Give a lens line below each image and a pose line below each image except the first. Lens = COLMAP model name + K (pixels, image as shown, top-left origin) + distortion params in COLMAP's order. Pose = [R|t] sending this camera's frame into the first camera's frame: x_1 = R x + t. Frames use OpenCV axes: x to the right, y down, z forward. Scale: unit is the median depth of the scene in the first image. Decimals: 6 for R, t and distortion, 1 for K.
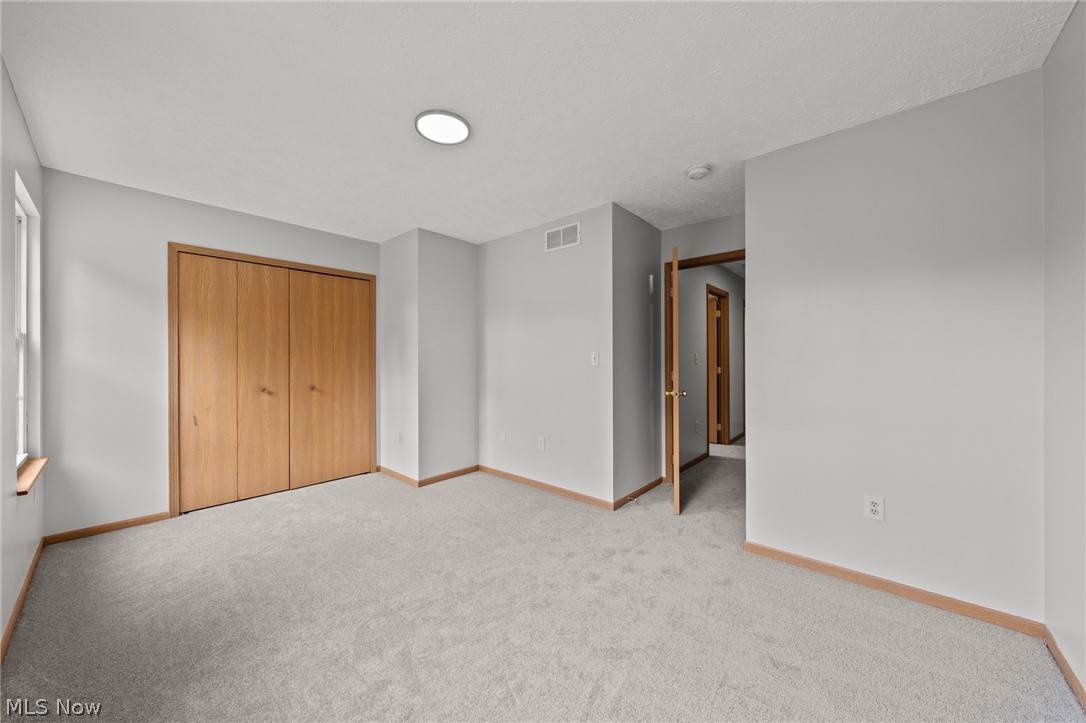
lens RADIAL K [[387.8, 0, 532.1], [0, 387.8, 360.7], [0, 0, 1]] dist [-0.002001, -0.000018]
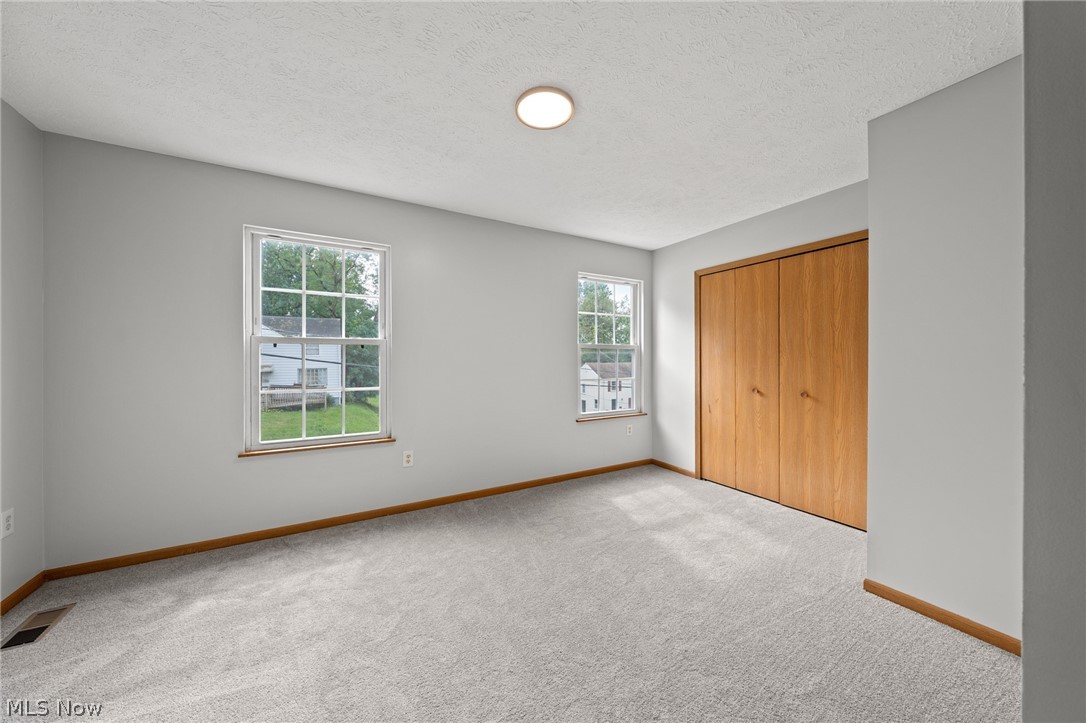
lens RADIAL K [[370.1, 0, 532.3], [0, 370.1, 359.7], [0, 0, 1]] dist [-0.006401, 0.001400]
pose [[-0.328047, 0.002500, -0.944658, 0.392124], [-0.005539, 0.999974, 0.004569, -0.003199], [0.944645, 0.006731, -0.328025, 0.772661]]
